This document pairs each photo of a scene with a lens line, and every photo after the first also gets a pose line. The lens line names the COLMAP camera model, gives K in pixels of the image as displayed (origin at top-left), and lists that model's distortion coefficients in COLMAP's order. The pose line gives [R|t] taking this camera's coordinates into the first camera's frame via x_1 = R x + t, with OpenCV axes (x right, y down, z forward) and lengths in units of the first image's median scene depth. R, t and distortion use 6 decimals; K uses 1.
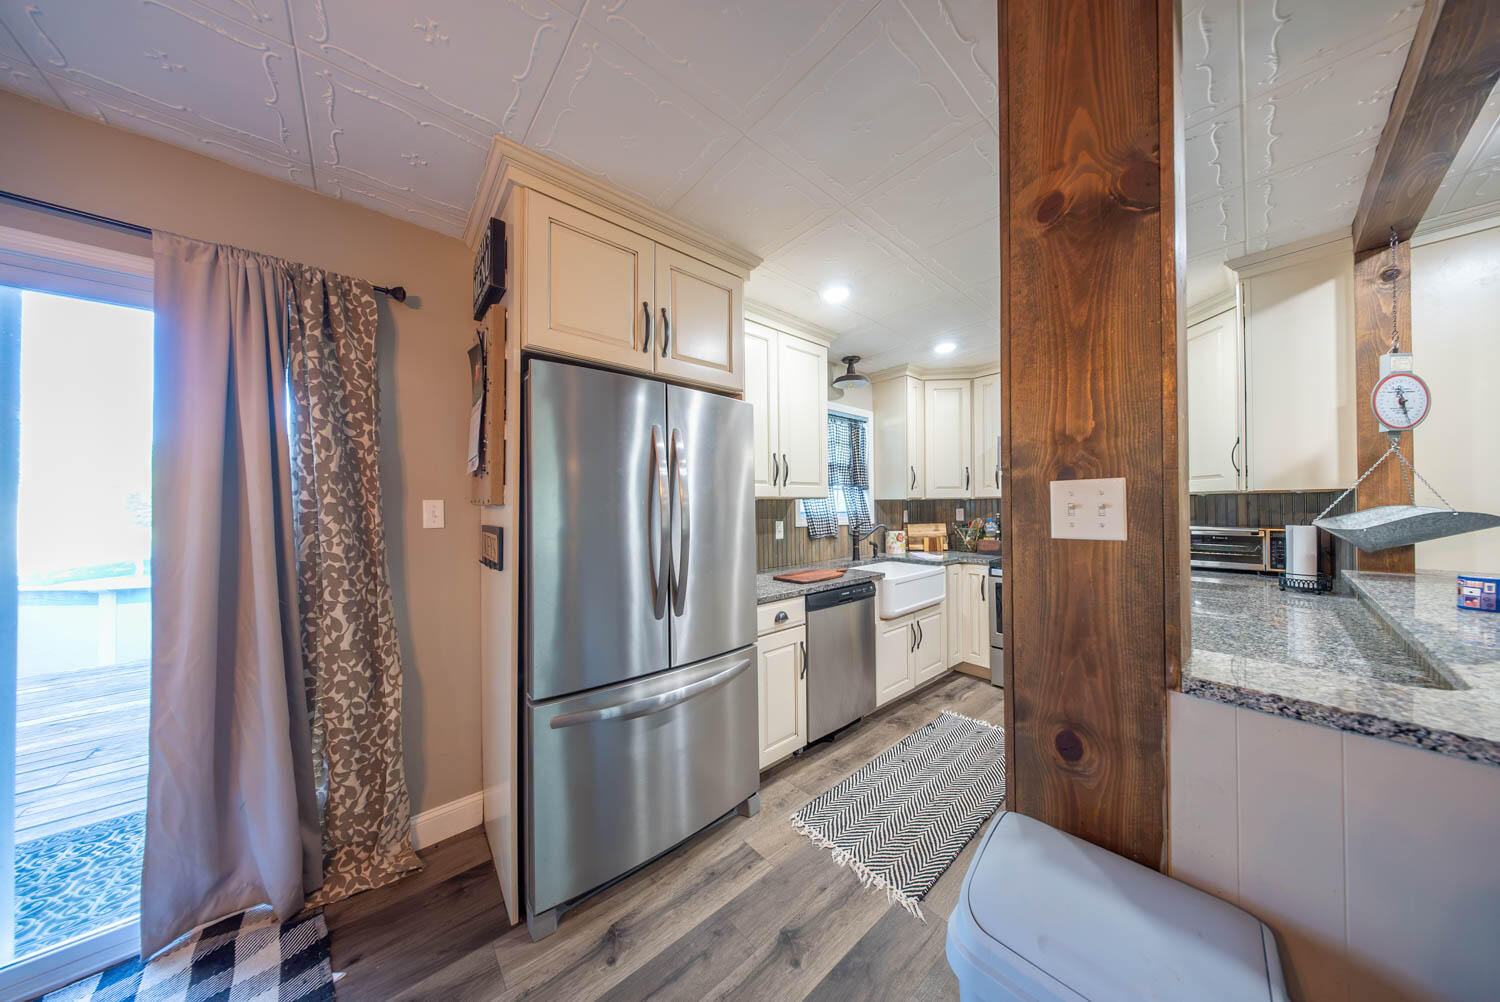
lens RADIAL K [[441.5, 0, 748.6], [0, 441.5, 504.5], [0, 0, 1]] dist [0.001922, -0.001599]
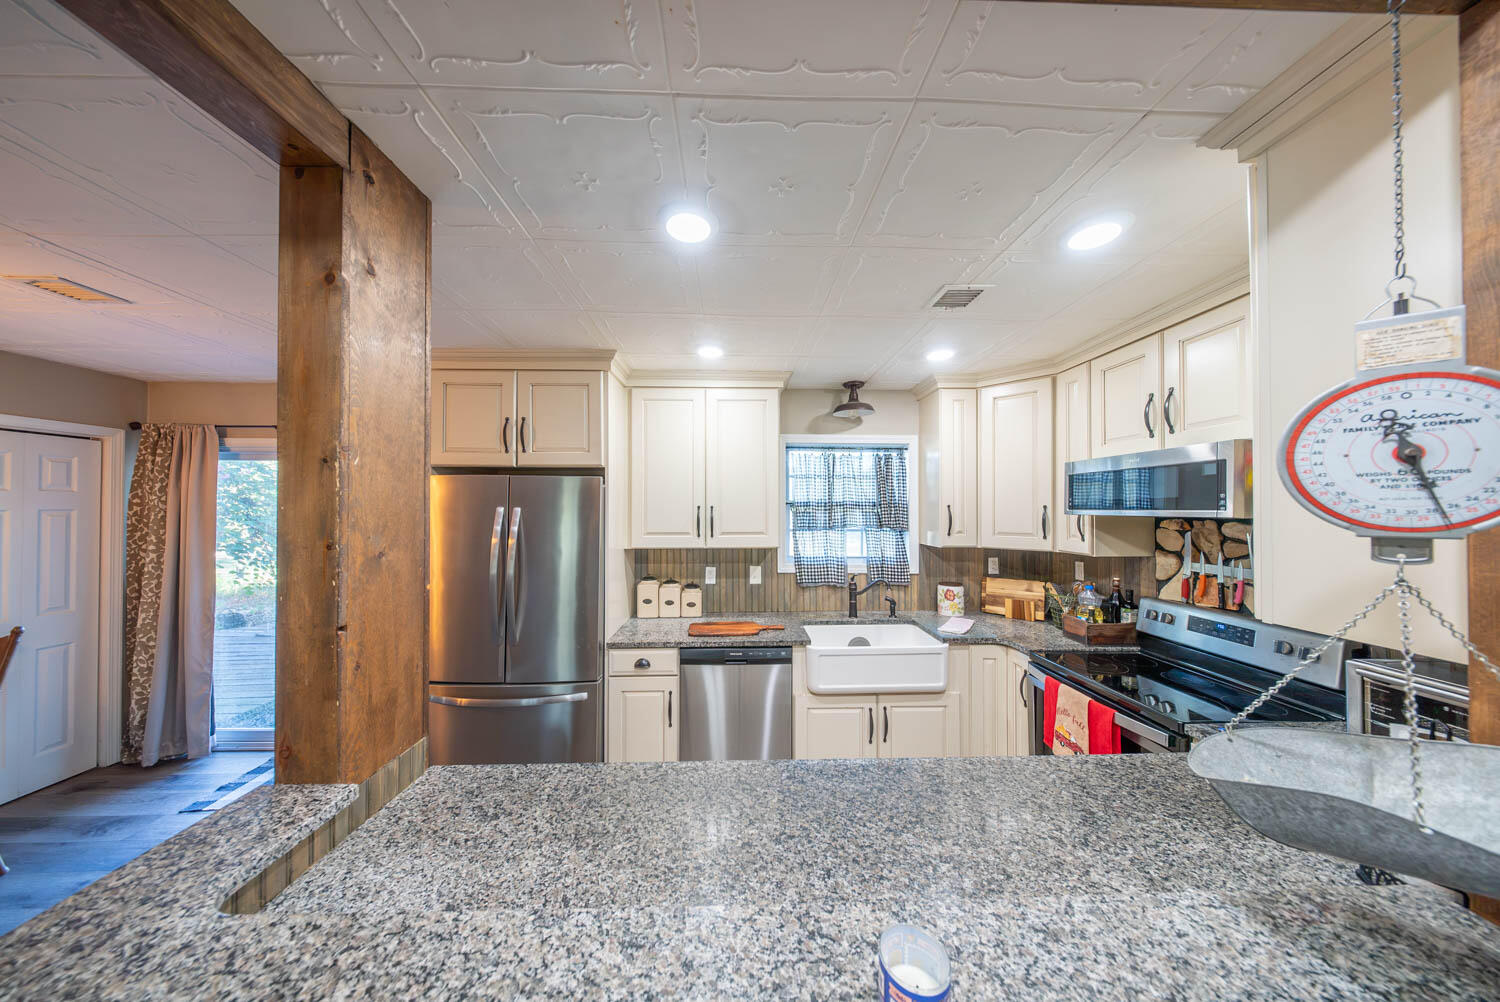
lens RADIAL K [[441.5, 0, 747.9], [0, 441.5, 501.8], [0, 0, 1]] dist [0.001922, -0.001599]
pose [[0.774746, -0.000112, -0.632273, 0.773462], [-0.004301, 0.999976, -0.005447, -0.114311], [0.632258, 0.006940, 0.774727, 0.244163]]
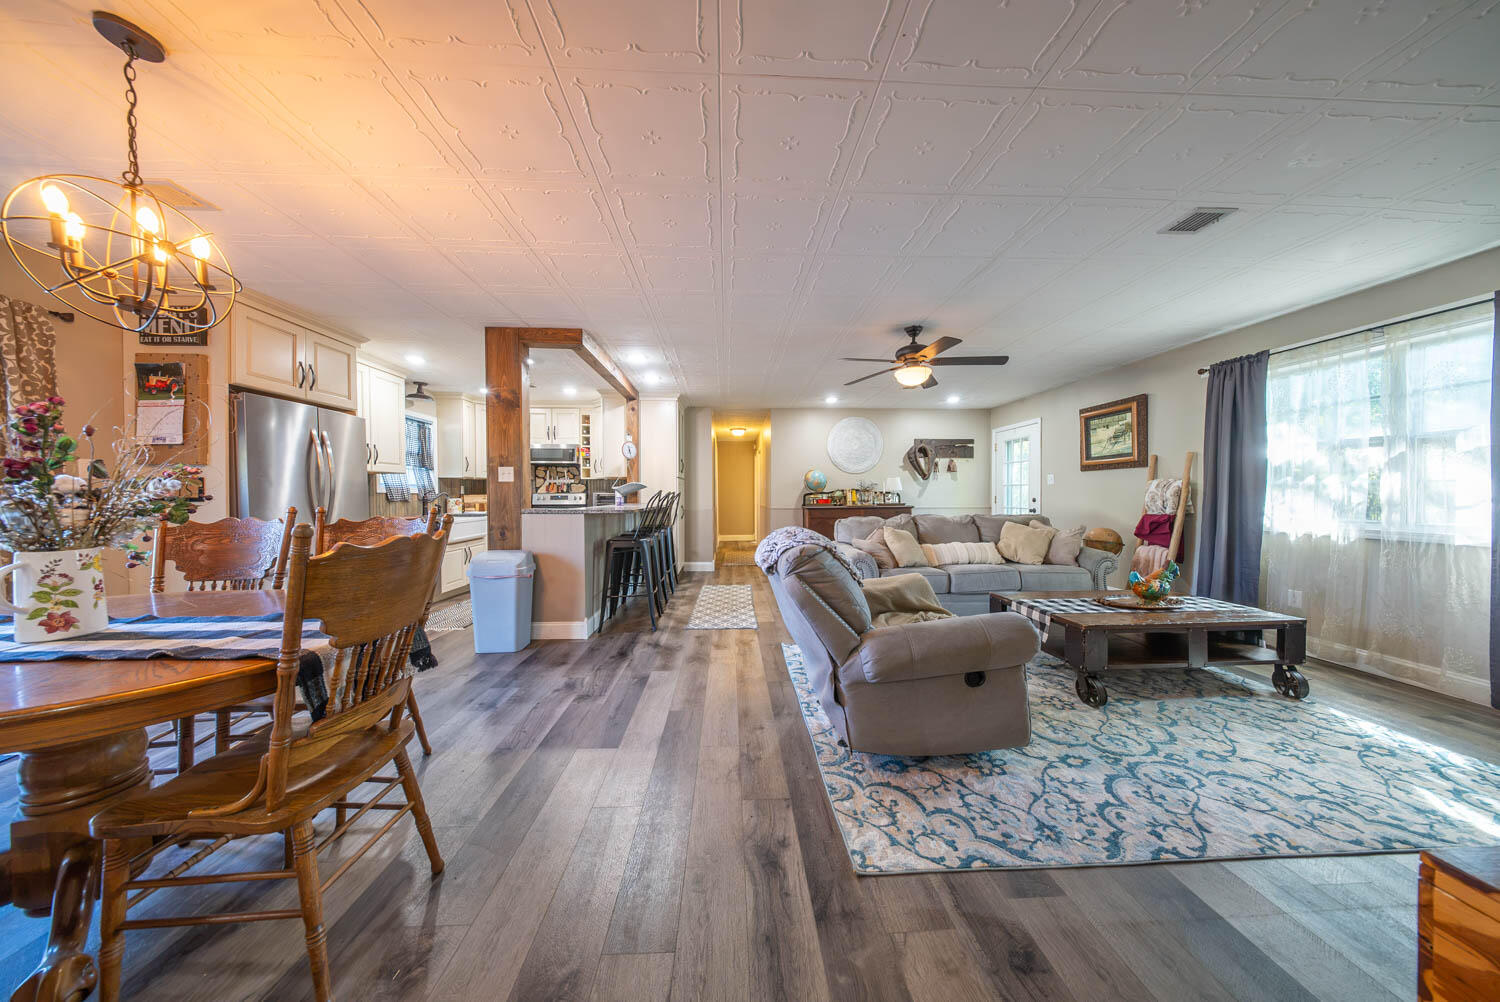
lens RADIAL K [[441.5, 0, 749.7], [0, 441.5, 502.6], [0, 0, 1]] dist [0.001922, -0.001599]
pose [[0.616226, -0.006665, 0.787541, -0.336453], [-0.007667, 0.999866, 0.014460, 0.061970], [-0.787532, -0.014949, 0.616092, -1.040492]]
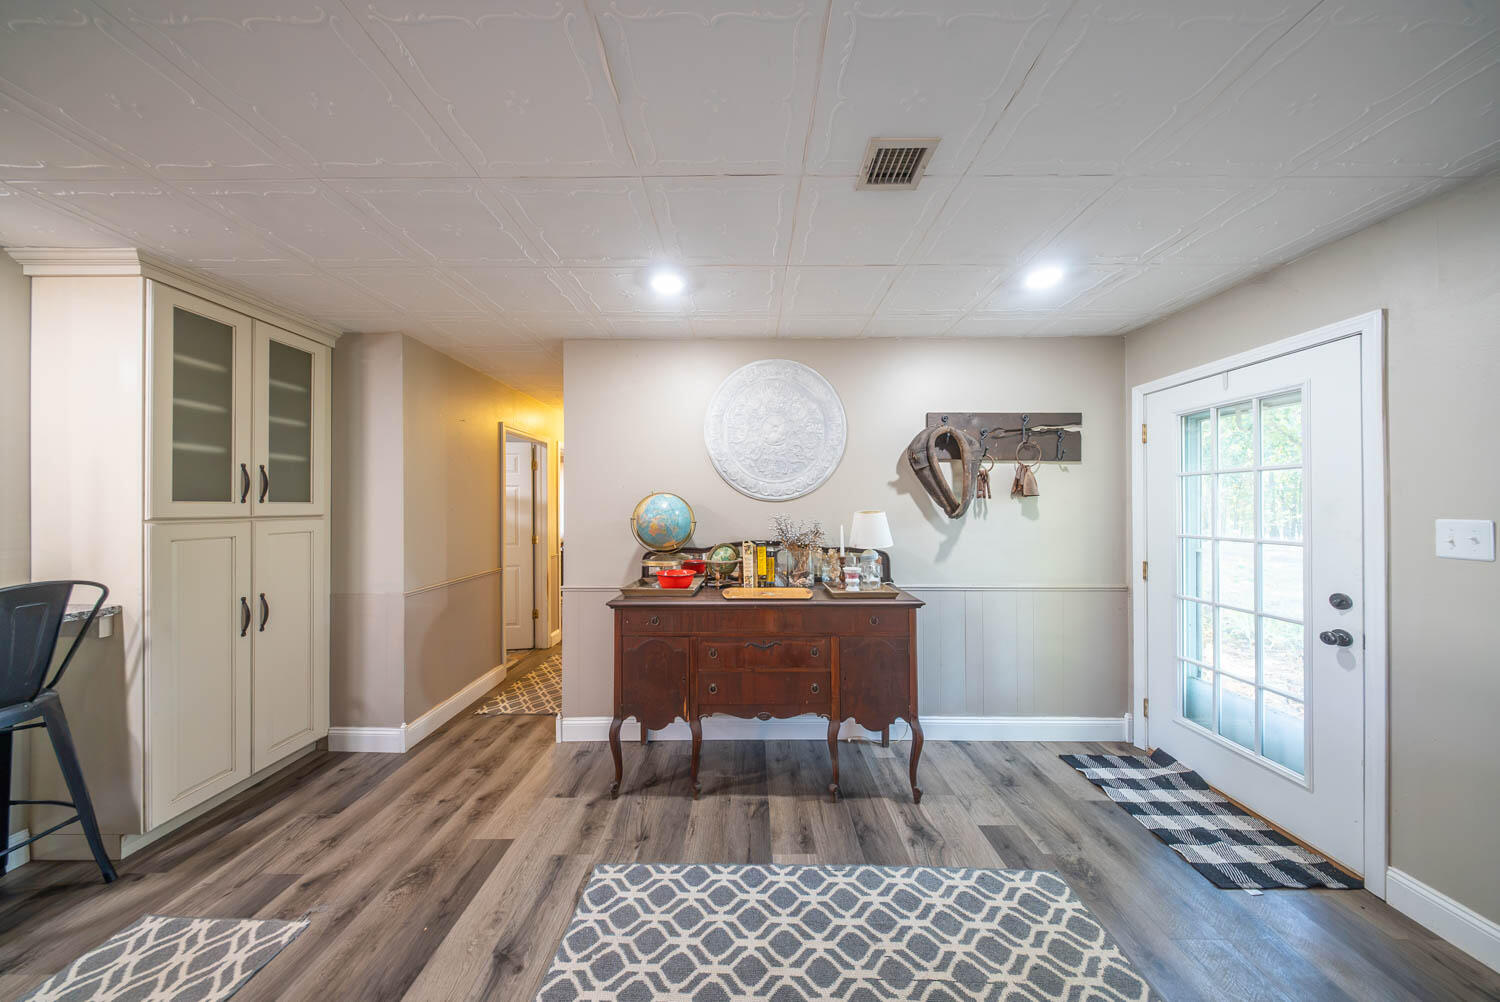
lens RADIAL K [[441.5, 0, 747.8], [0, 441.5, 505.3], [0, 0, 1]] dist [0.001922, -0.001599]
pose [[0.655677, 0.012536, 0.754938, 1.227330], [-0.010516, 0.999917, -0.007471, -0.054243], [-0.754969, -0.003040, 0.655754, -0.568028]]
